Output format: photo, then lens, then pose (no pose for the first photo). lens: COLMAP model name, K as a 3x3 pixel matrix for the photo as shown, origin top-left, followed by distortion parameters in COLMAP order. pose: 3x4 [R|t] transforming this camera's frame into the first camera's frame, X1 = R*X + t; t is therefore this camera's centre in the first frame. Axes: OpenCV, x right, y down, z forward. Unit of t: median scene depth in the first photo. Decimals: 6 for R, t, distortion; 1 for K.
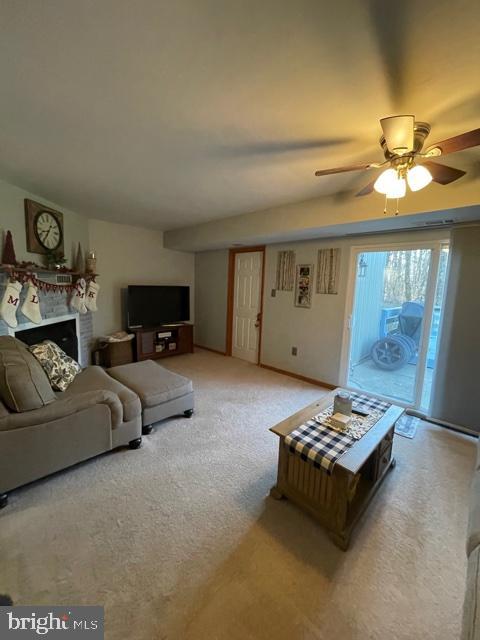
lens RADIAL K [[256.3, 0, 238.5], [0, 256.3, 314.6], [0, 0, 1]] dist [-0.019364, -0.000259]
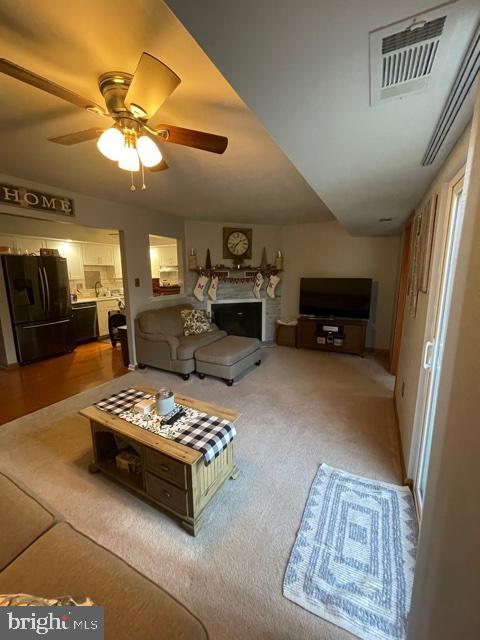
lens RADIAL K [[256.3, 0, 238.5], [0, 256.3, 314.6], [0, 0, 1]] dist [-0.019364, -0.000259]
pose [[0.281183, 0.128826, -0.950968, 0.821120], [-0.101622, 0.989374, 0.103982, -0.061109], [0.954259, 0.067401, 0.291286, 0.579904]]
